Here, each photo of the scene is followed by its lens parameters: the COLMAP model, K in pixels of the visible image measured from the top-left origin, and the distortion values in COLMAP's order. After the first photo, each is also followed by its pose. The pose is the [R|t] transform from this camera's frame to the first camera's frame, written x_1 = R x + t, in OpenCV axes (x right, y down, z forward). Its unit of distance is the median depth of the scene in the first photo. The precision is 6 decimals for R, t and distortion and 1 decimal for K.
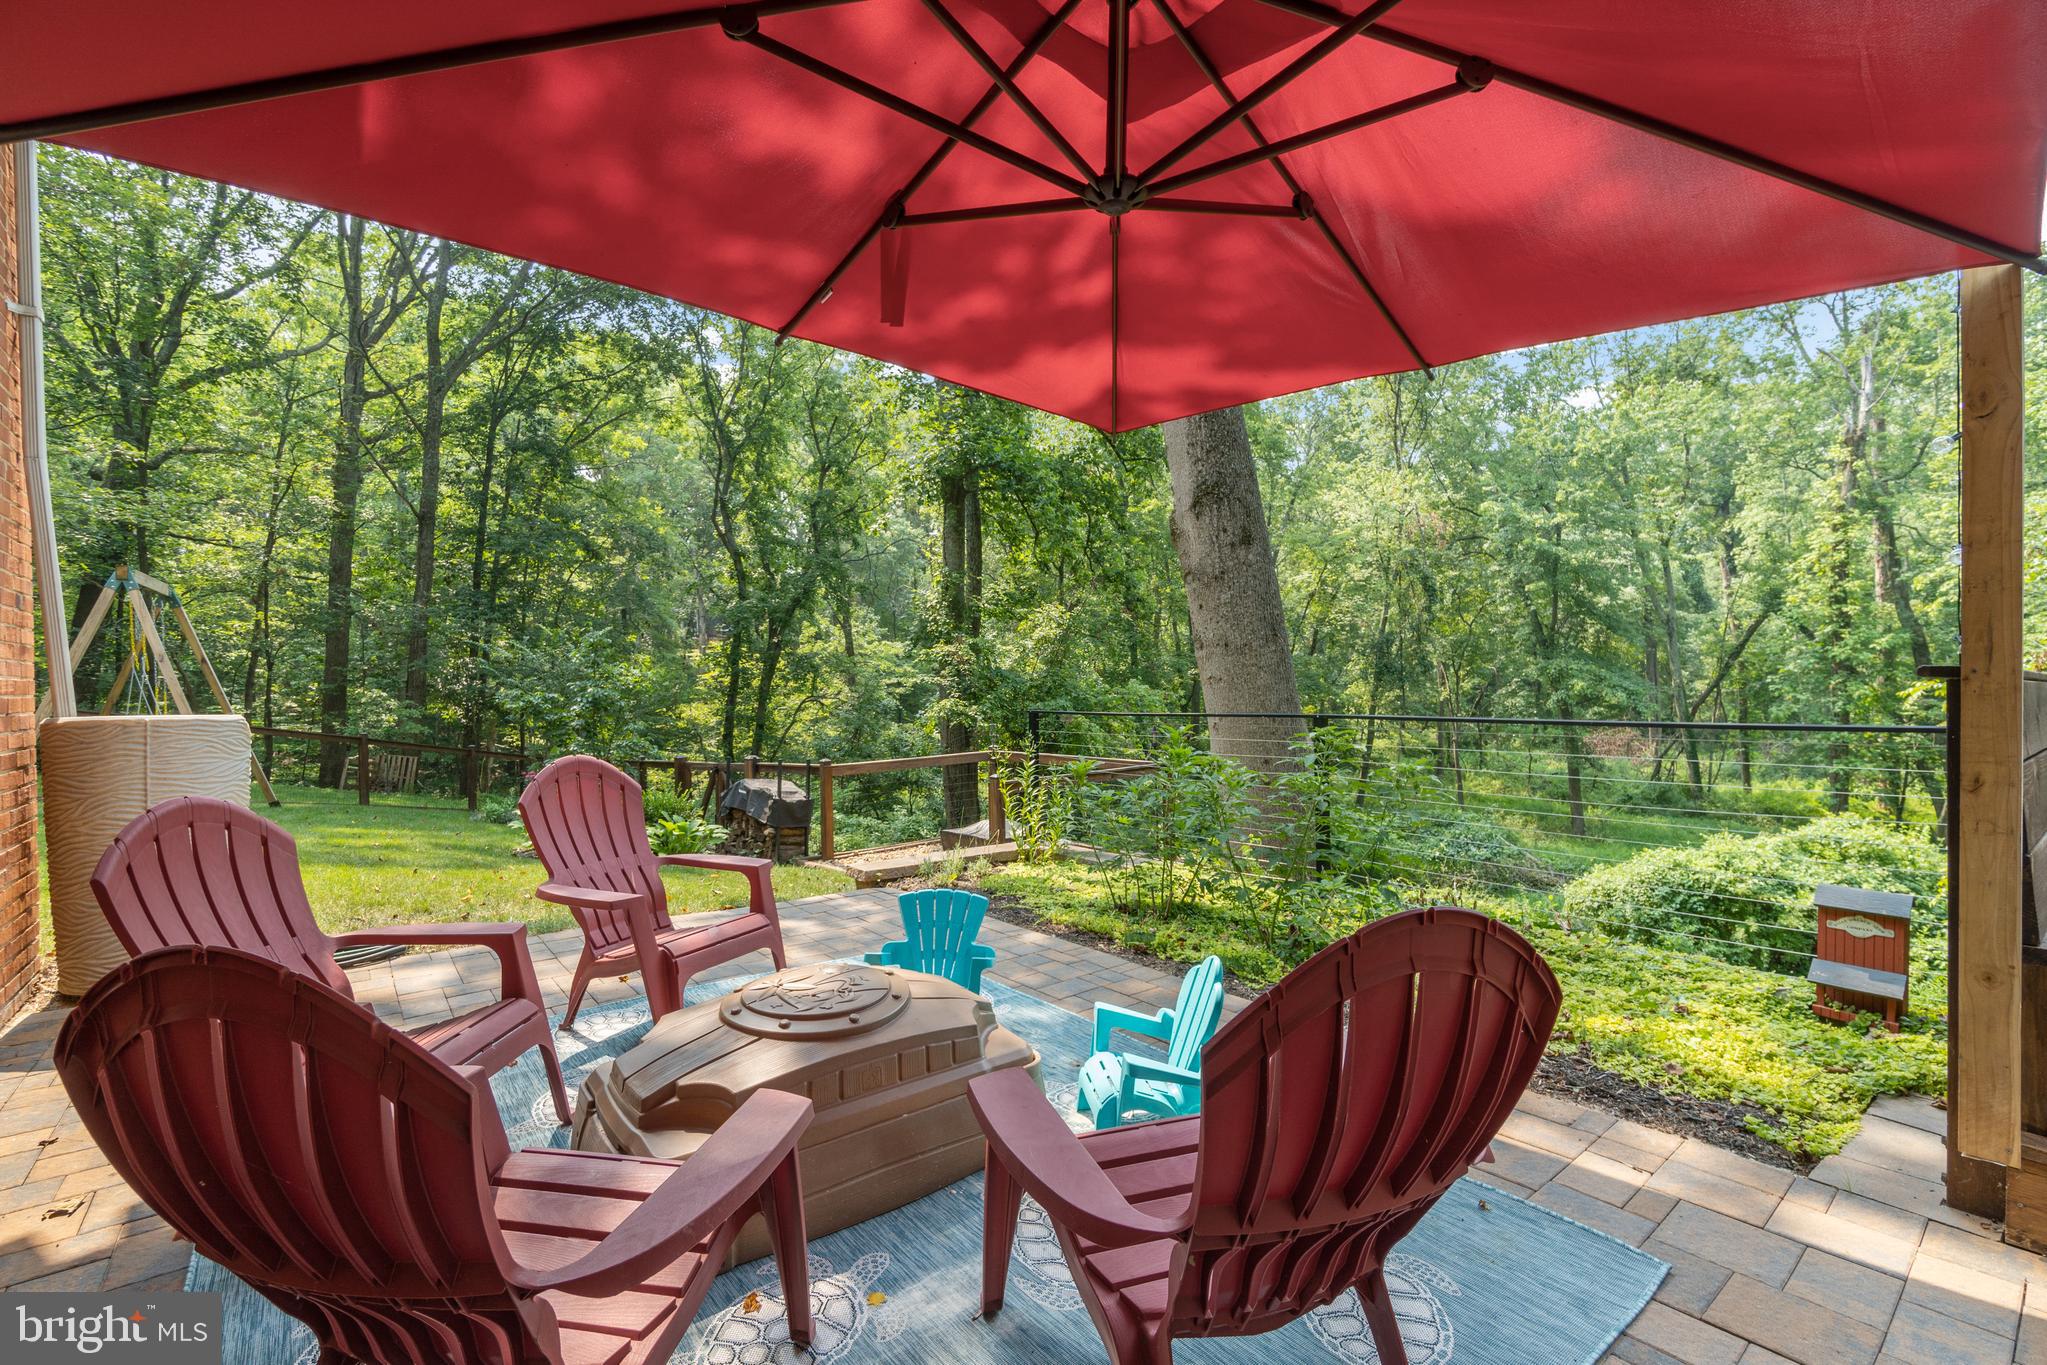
lens RADIAL K [[884.9, 0, 1014.6], [0, 884.9, 683.4], [0, 0, 1]] dist [-0.000330, 0.000103]
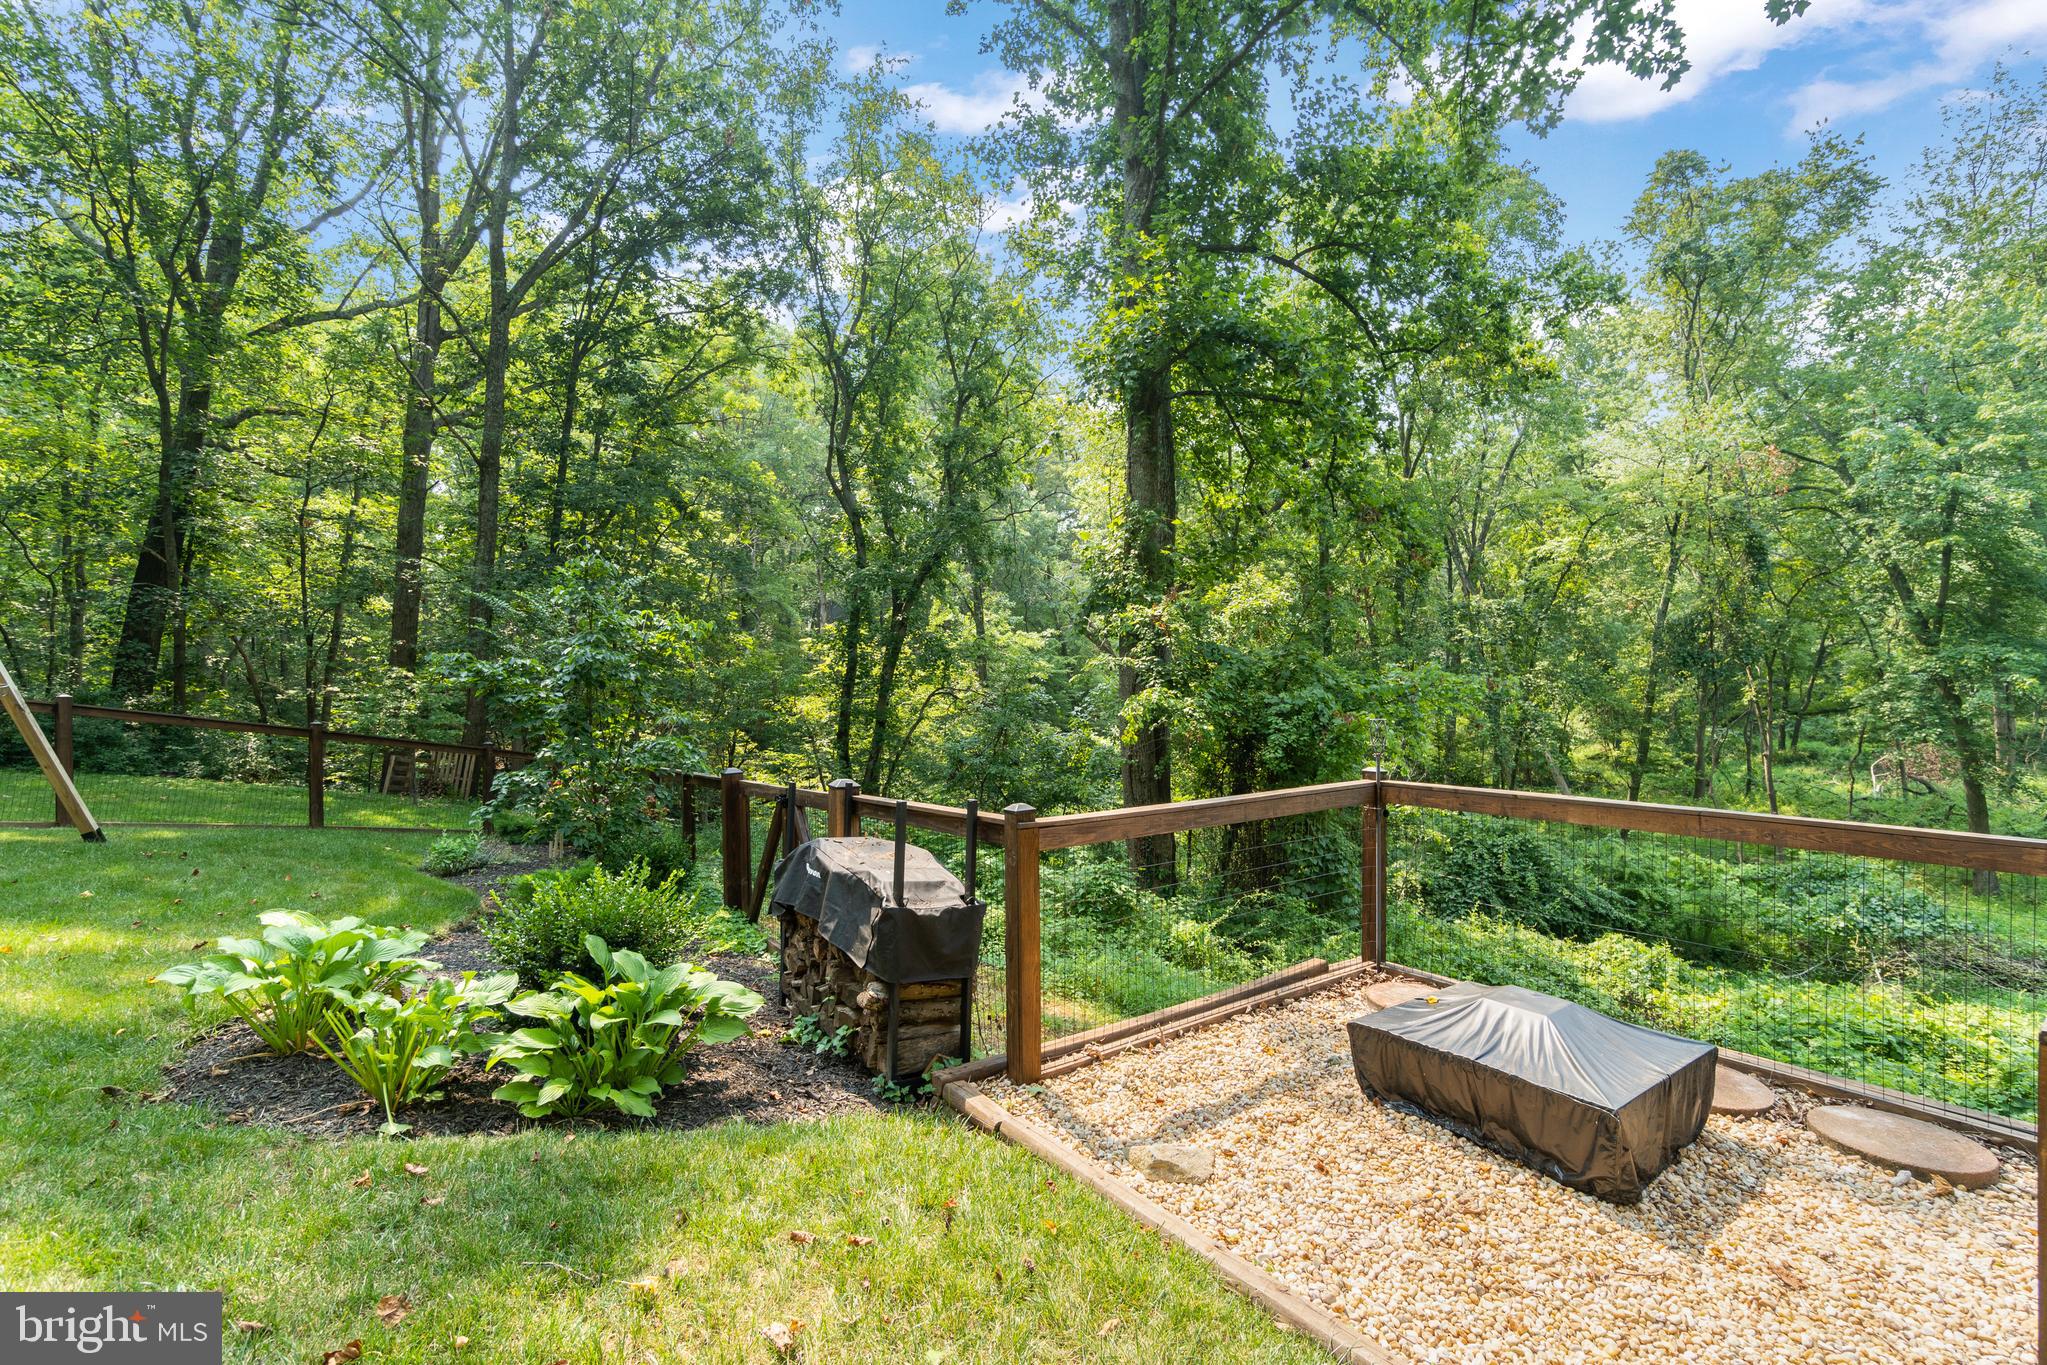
lens RADIAL K [[861.8, 0, 1023.5], [0, 861.8, 682.5], [0, 0, 1]] dist [-0.020756, 0.000069]
pose [[0.992471, 0.009249, -0.122133, -0.057590], [-0.009859, 0.999942, -0.004399, 0.012339], [0.122085, 0.005570, 0.992504, 0.218778]]
